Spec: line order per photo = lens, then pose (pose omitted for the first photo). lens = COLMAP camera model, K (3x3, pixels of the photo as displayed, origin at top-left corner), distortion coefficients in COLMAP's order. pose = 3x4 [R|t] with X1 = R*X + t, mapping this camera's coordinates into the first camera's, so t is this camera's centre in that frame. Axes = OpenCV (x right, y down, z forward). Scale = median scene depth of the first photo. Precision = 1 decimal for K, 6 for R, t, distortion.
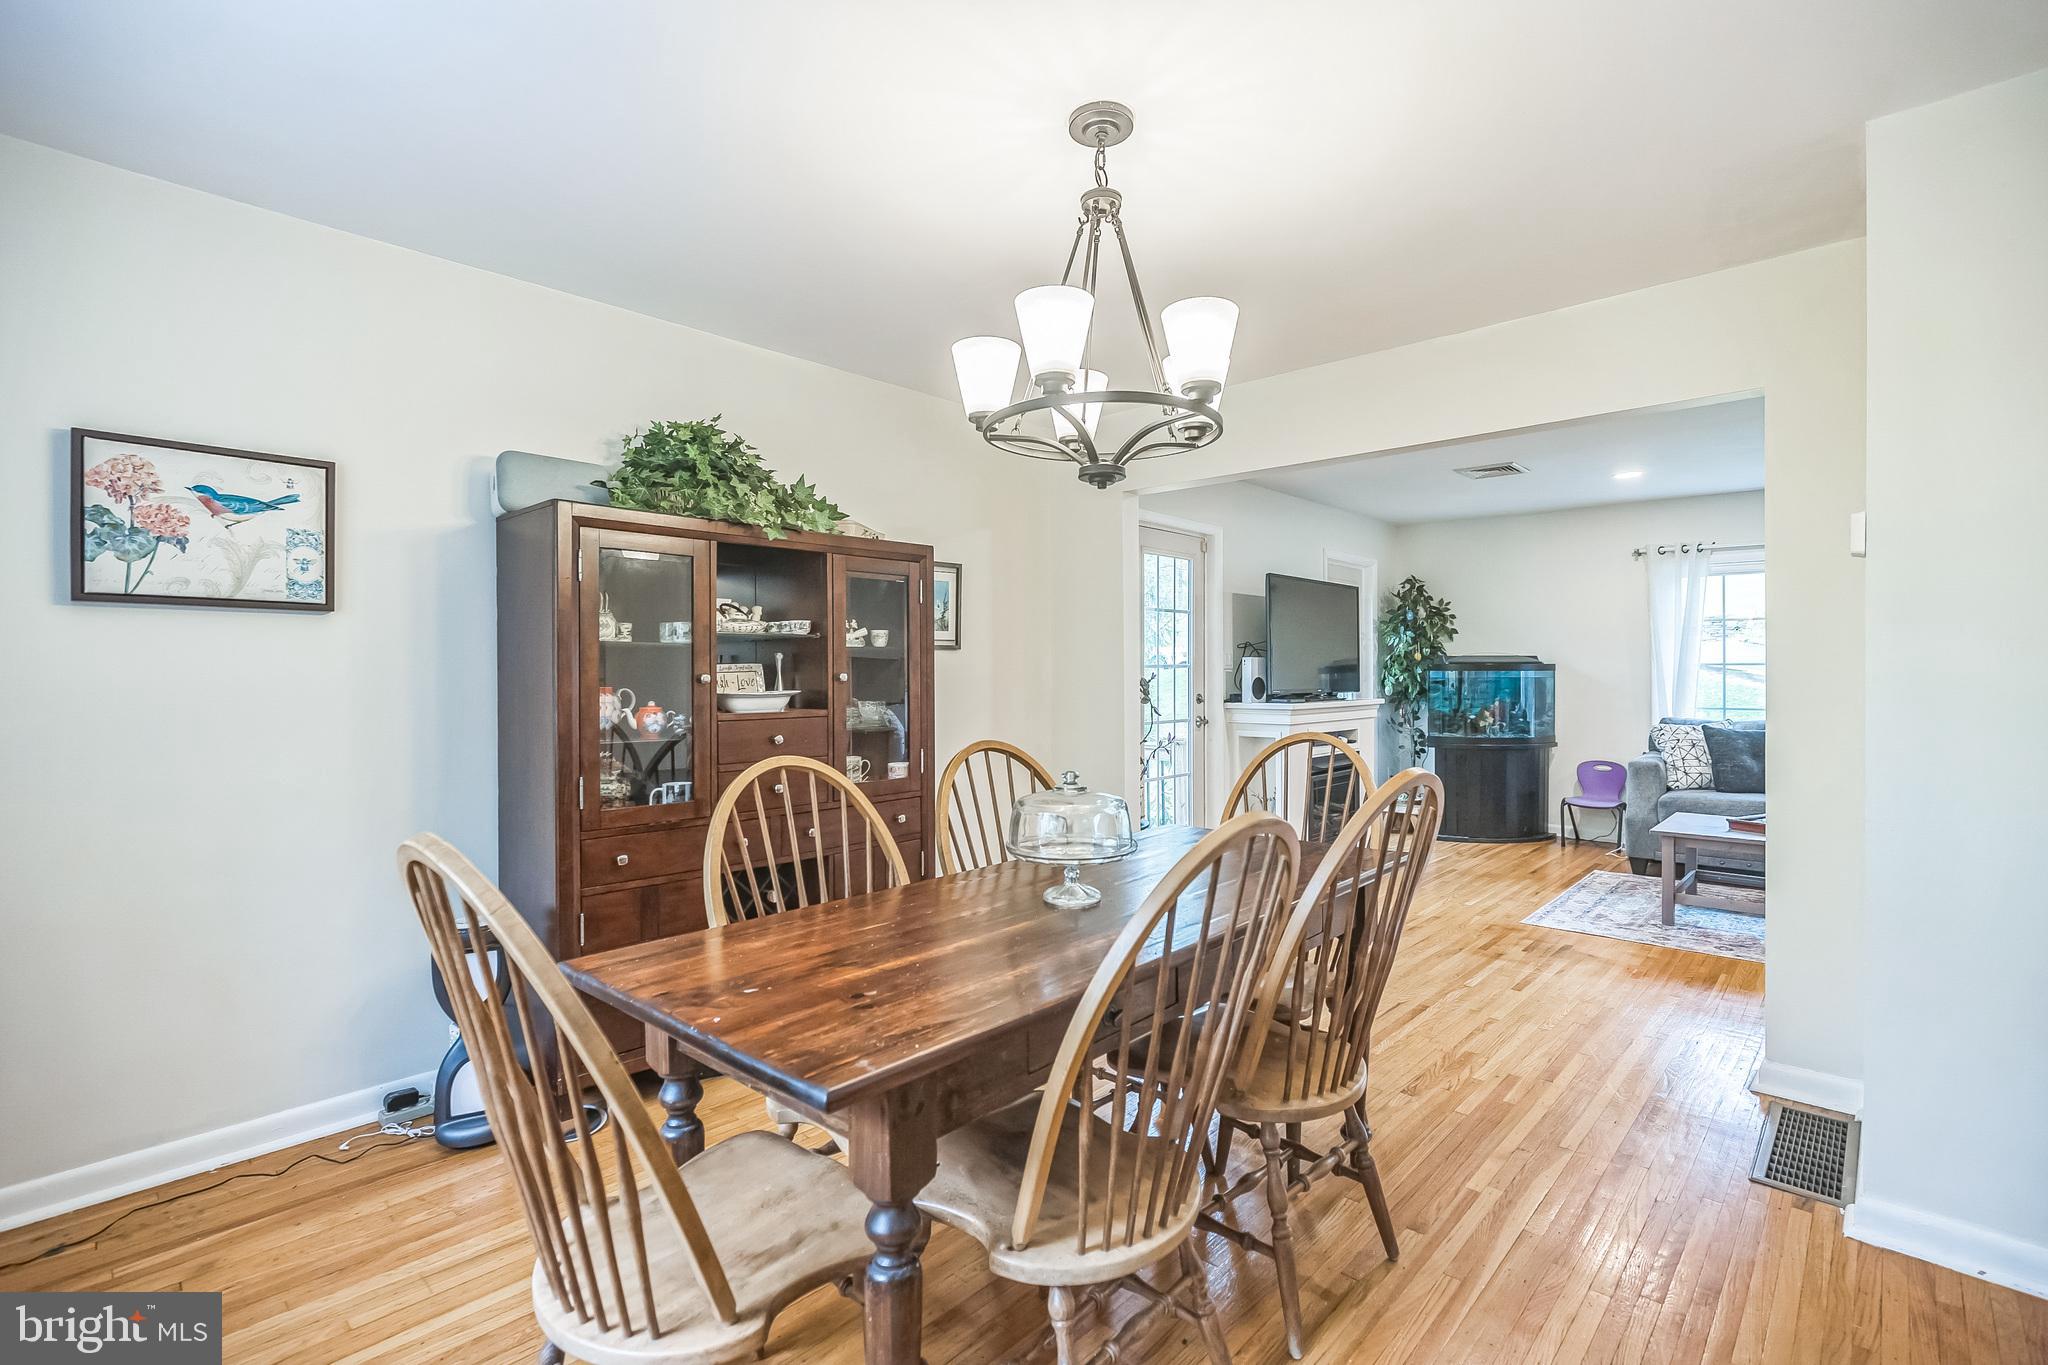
lens RADIAL K [[942.1, 0, 1037.1], [0, 942.1, 674.6], [0, 0, 1]] dist [-0.017695, 0.005262]
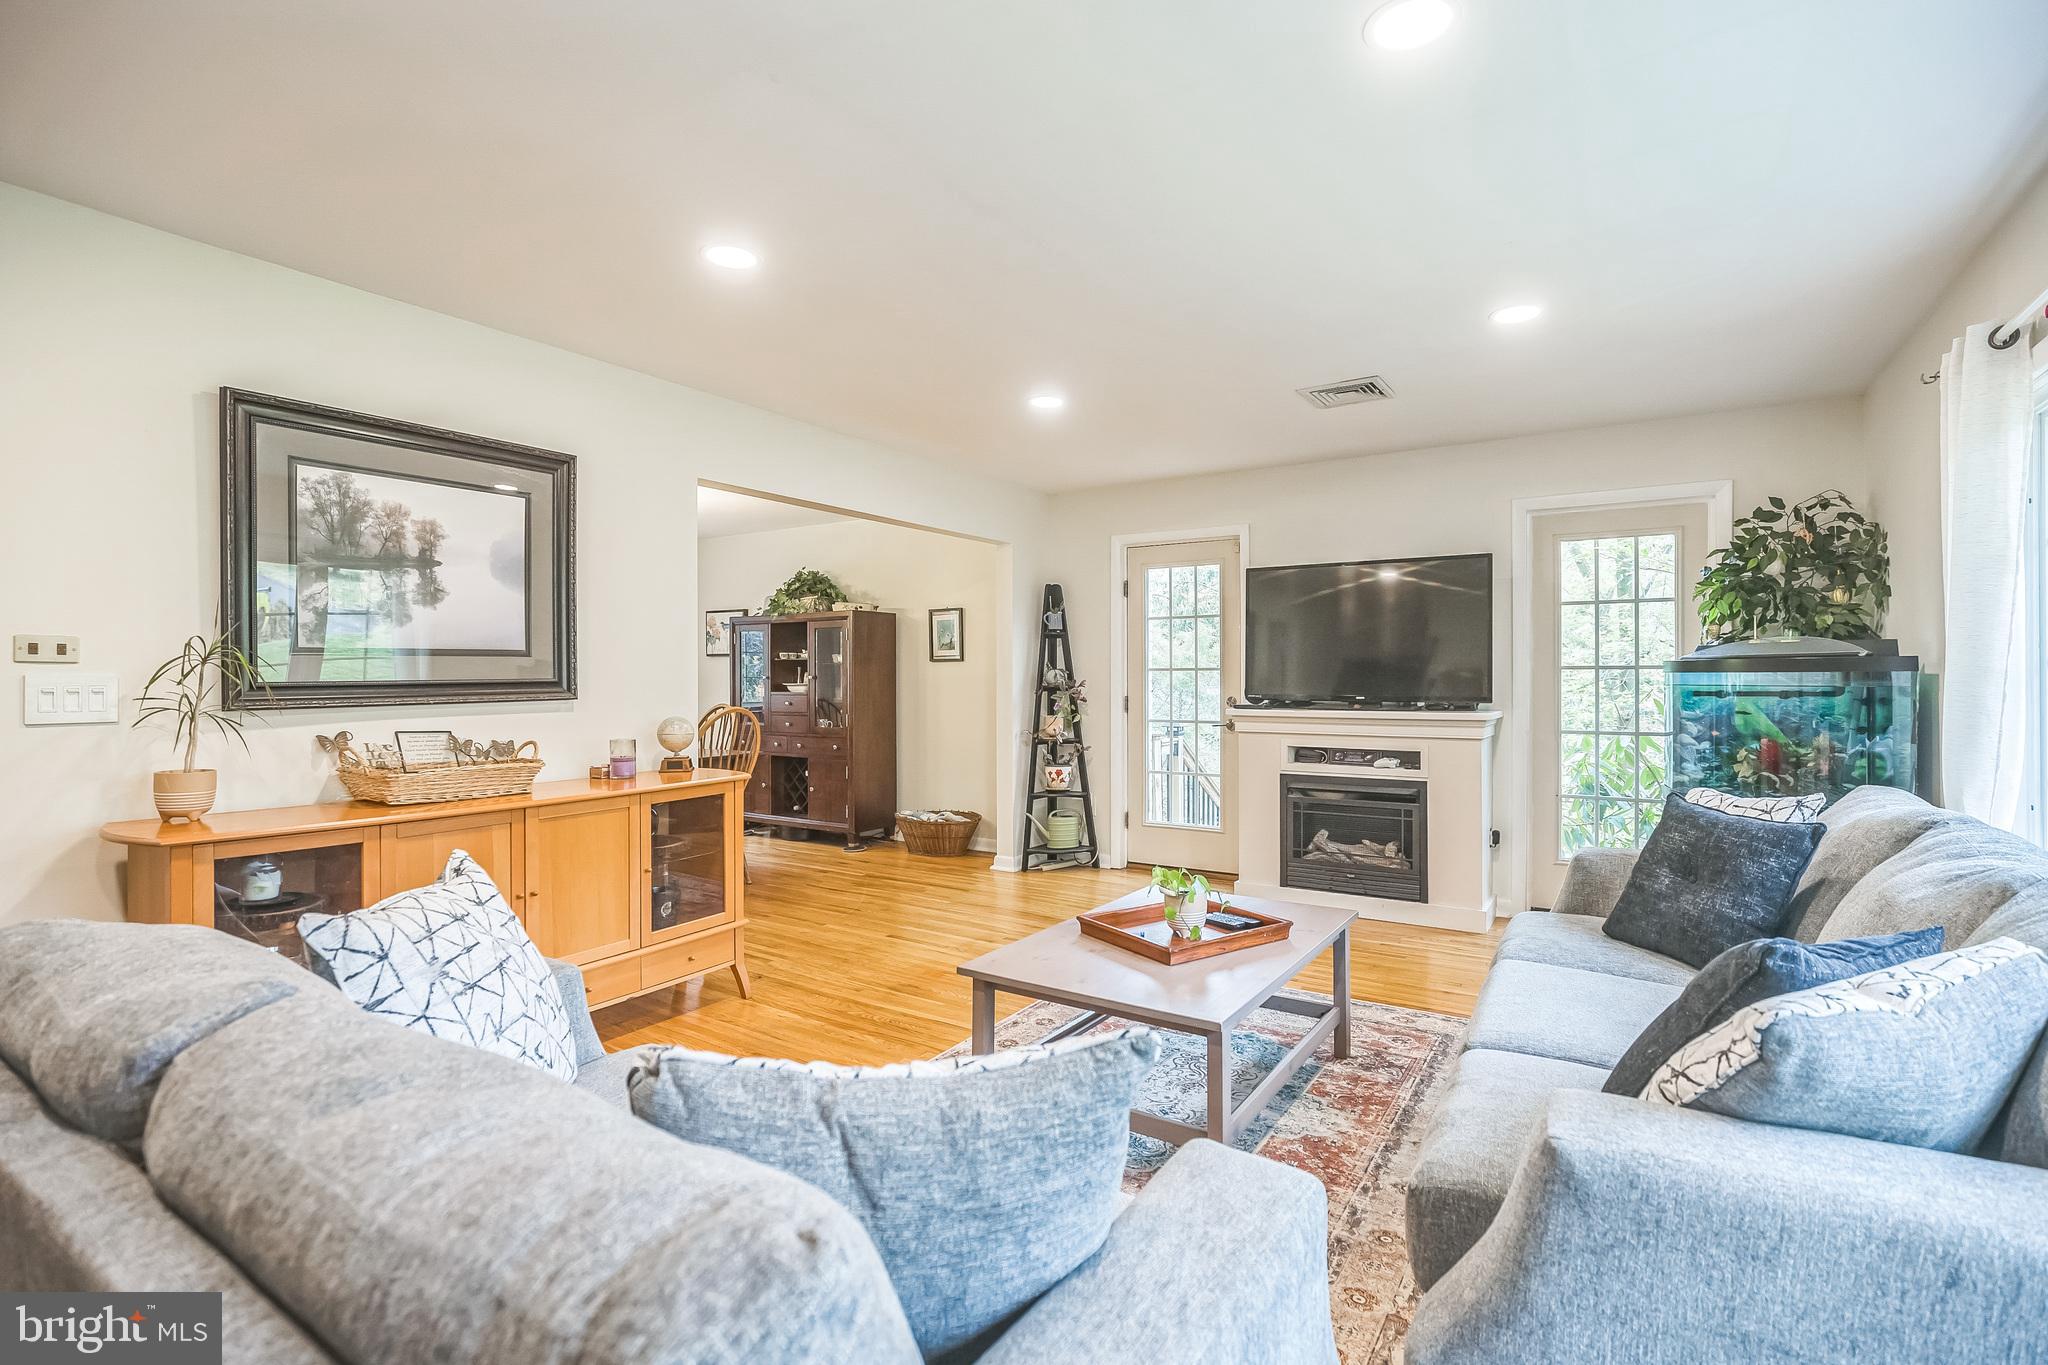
lens RADIAL K [[942.1, 0, 1023.5], [0, 942.1, 673.1], [0, 0, 1]] dist [-0.017695, 0.005262]
pose [[0.158547, 0.000396, -0.987351, 0.982787], [-0.000548, 1.000000, 0.000313, -0.003440], [0.987351, 0.000492, 0.158547, 0.550553]]
